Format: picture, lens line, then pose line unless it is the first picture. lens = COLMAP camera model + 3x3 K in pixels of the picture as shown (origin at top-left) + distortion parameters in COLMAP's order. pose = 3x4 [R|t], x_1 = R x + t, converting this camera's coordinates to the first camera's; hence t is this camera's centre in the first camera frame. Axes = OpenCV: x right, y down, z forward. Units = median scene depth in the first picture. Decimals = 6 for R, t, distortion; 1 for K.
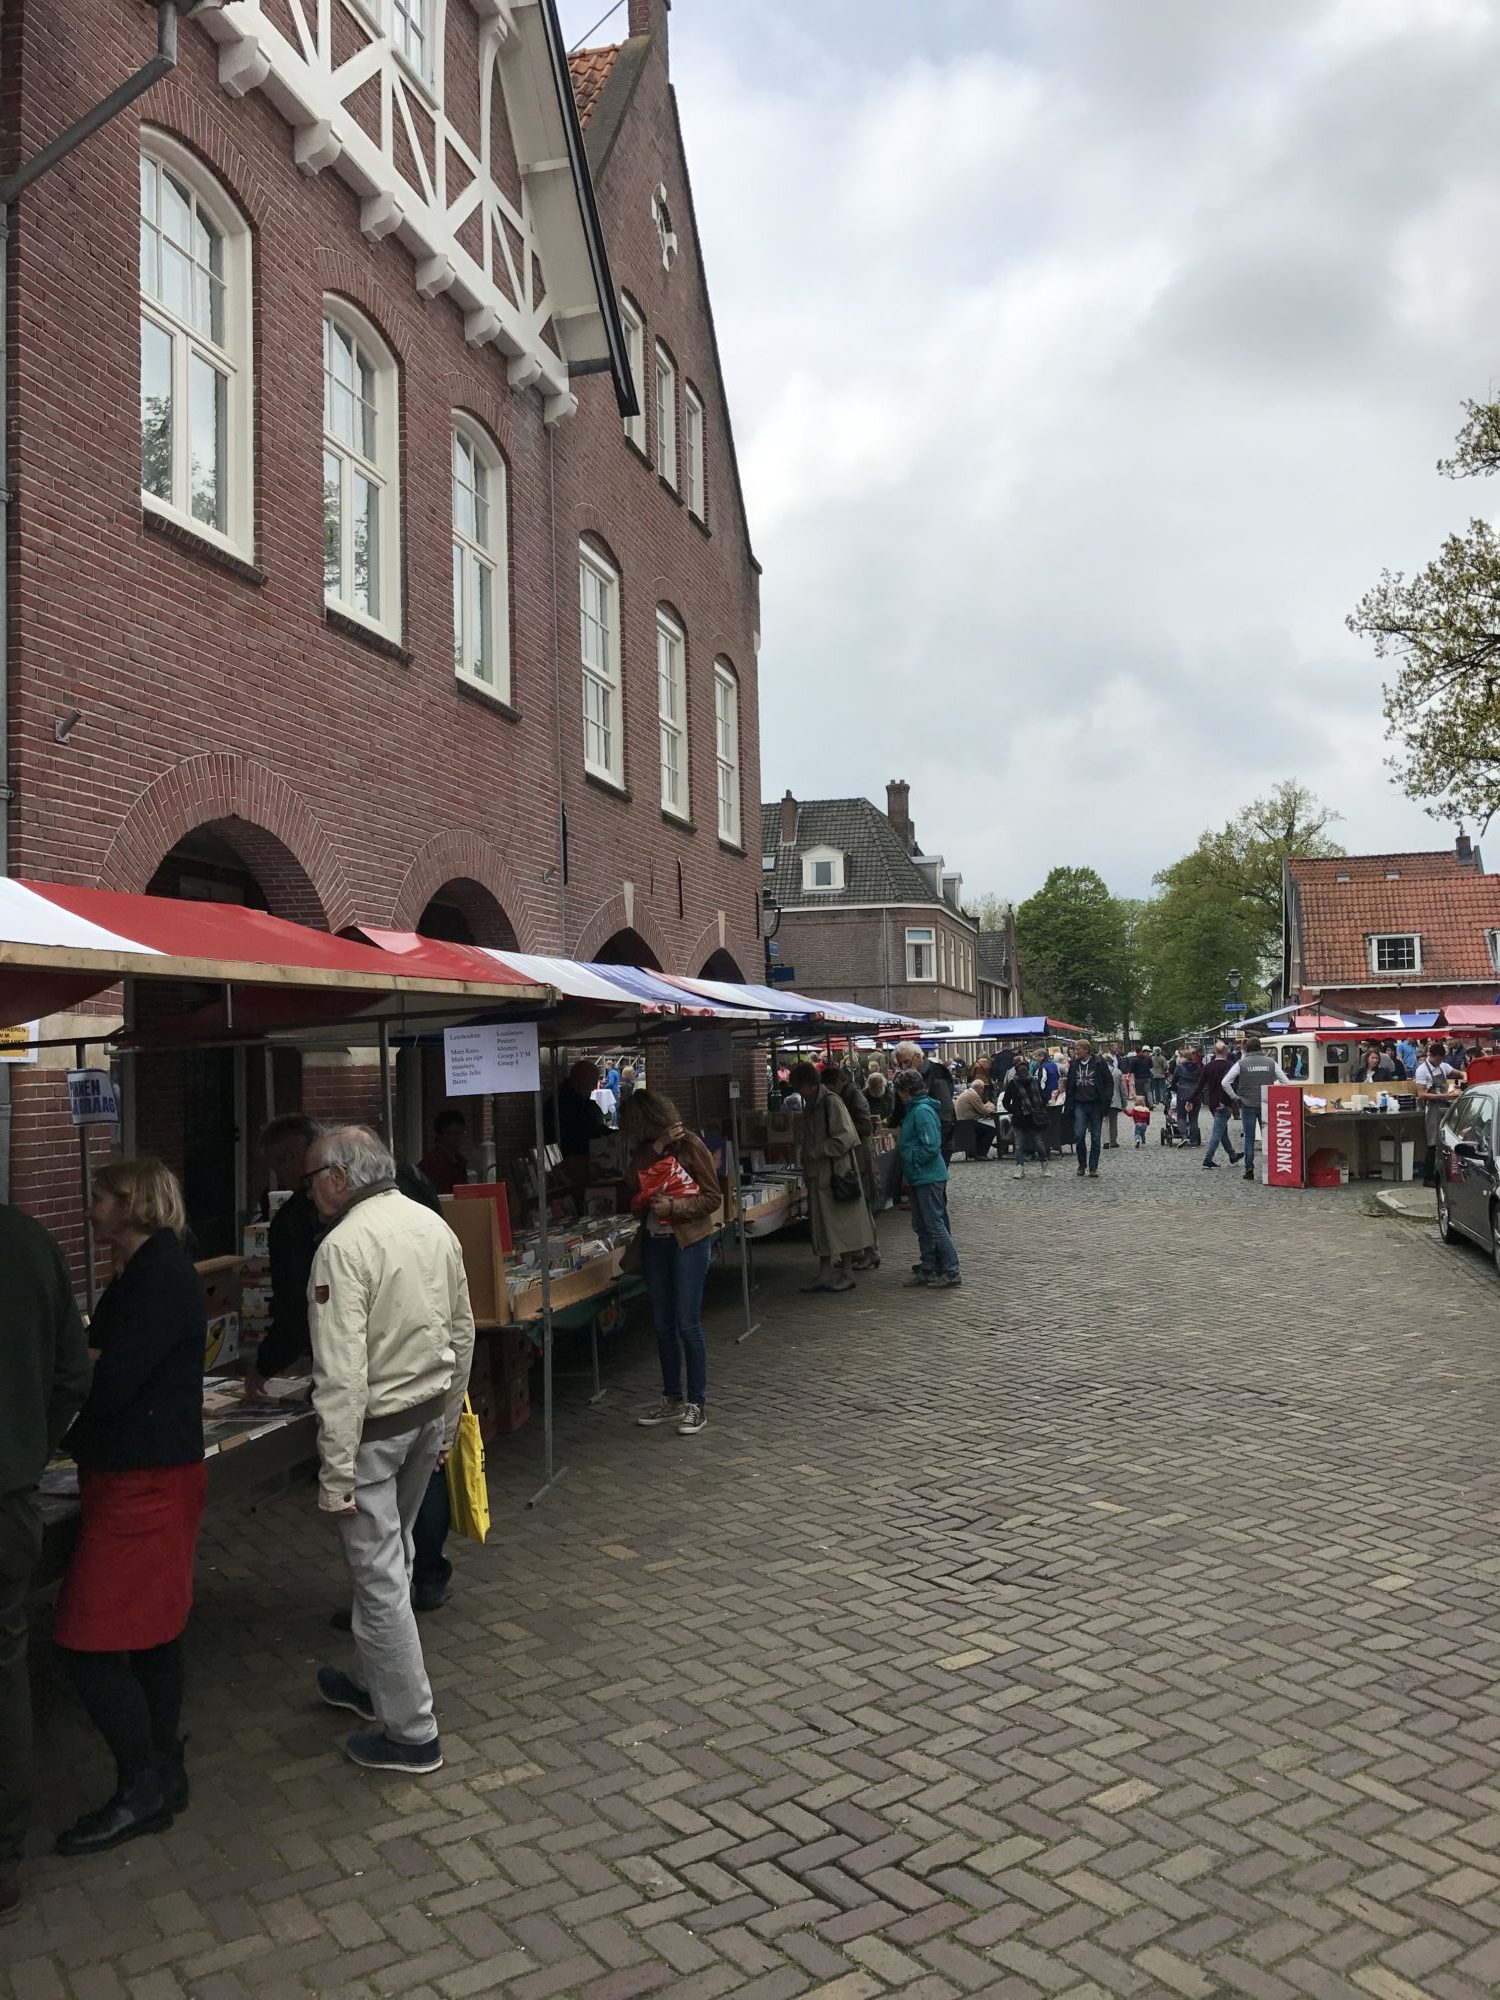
lens RADIAL K [[1638.3, 0, 750.8], [0, 1638.3, 999.2], [0, 0, 1]] dist [-0.001528, -0.001289]
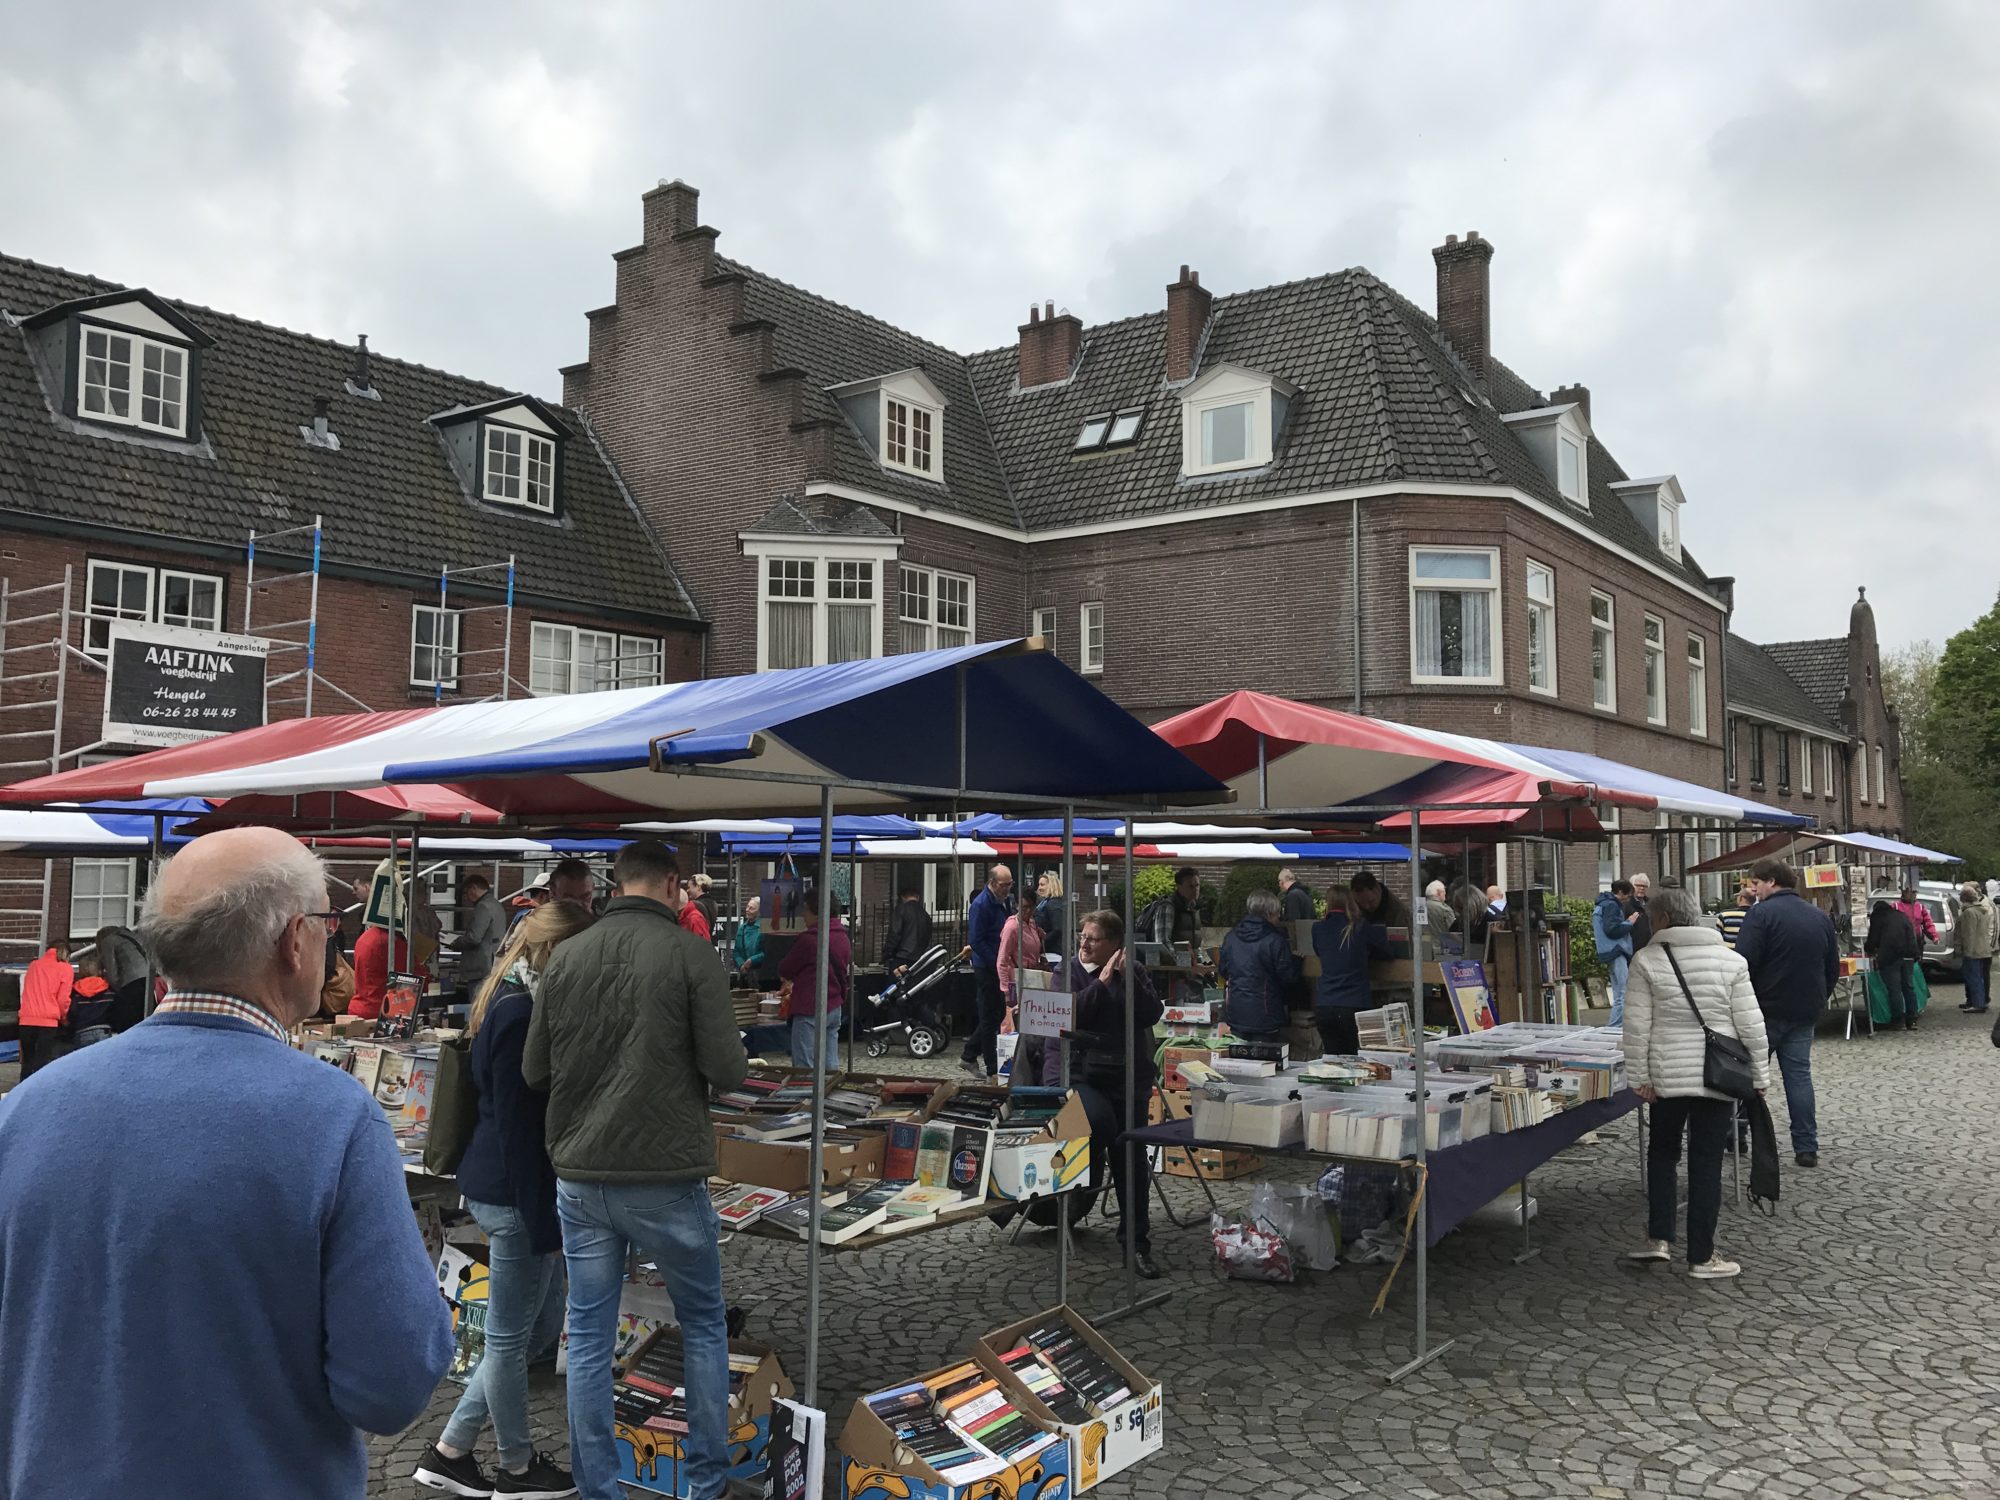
lens RADIAL K [[1638.3, 0, 999.6], [0, 1638.3, 746.4], [0, 0, 1]] dist [-0.001528, -0.001289]
pose [[0.922805, -0.000930, -0.385265, 0.151848], [-0.010843, 0.999538, -0.028385, 0.016056], [0.385114, 0.030371, 0.922369, 0.590535]]
